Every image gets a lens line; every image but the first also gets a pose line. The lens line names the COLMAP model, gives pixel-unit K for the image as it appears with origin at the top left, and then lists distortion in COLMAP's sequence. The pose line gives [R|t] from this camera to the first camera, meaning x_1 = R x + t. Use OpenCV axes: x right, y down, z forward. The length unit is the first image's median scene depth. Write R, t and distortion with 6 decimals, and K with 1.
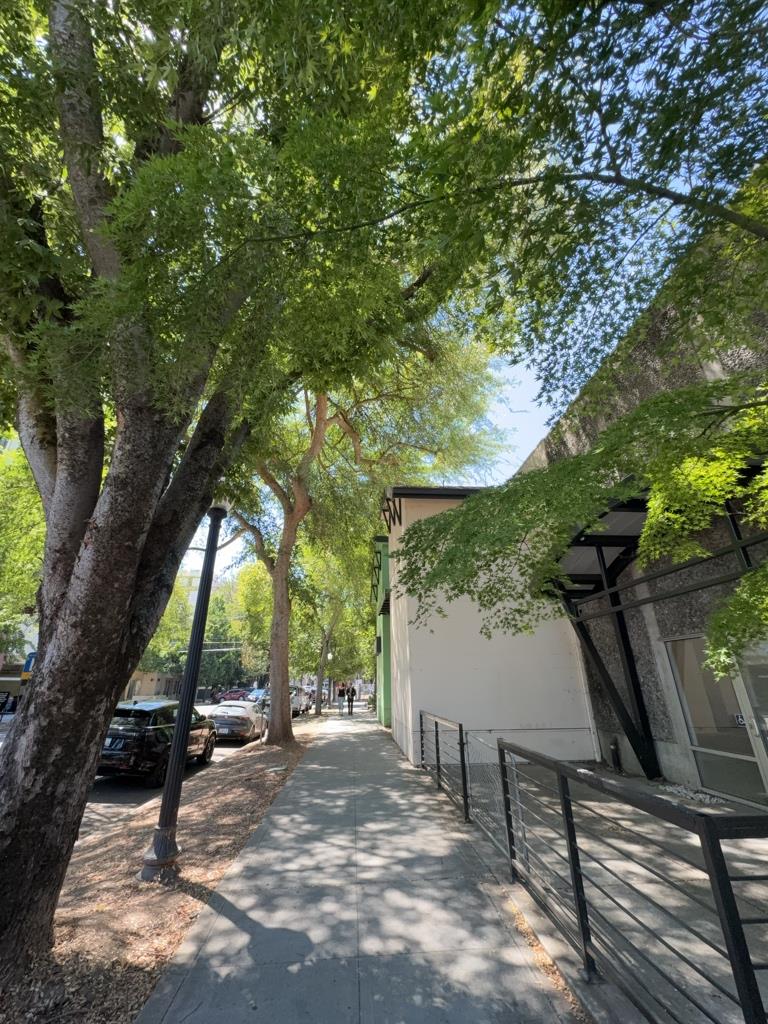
lens RADIAL K [[411.1, 0, 383.1], [0, 411.1, 511.7], [0, 0, 1]] dist [-0.001439, -0.000436]
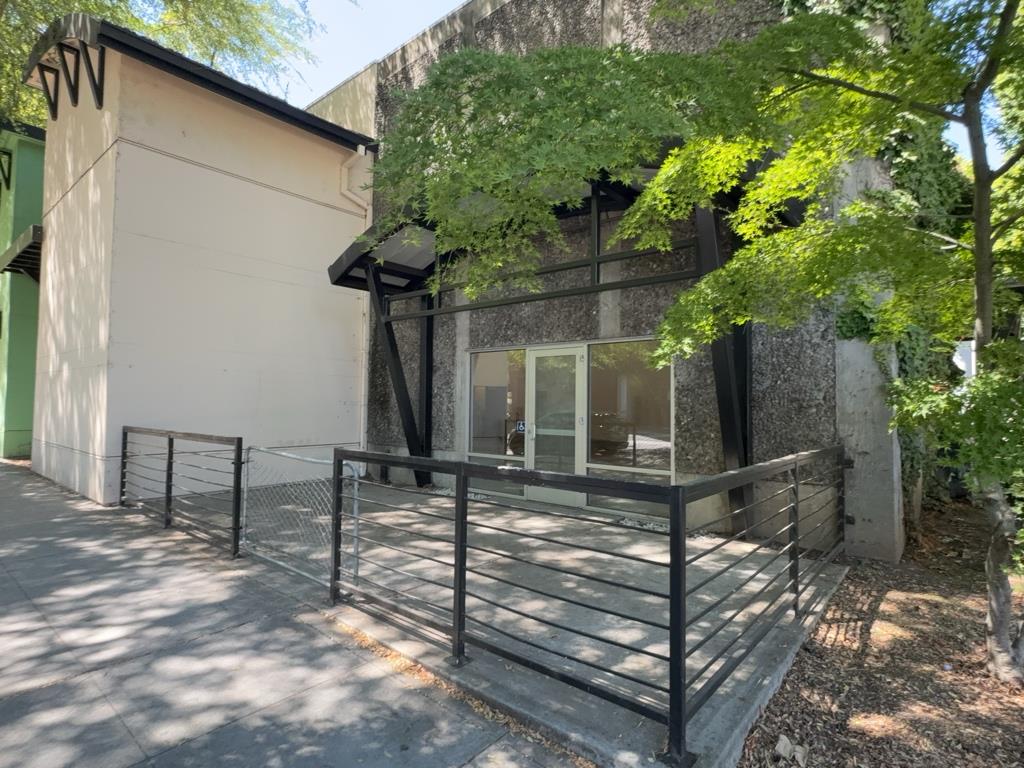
lens RADIAL K [[540.1, 0, 511.6], [0, 540.1, 385.0], [0, 0, 1]] dist [0.003418, 0.000394]
pose [[0.698913, 0.040598, 0.714054, -0.209964], [-0.291243, 0.928015, 0.232304, 0.141446], [-0.653222, -0.370323, 0.660426, 0.212223]]
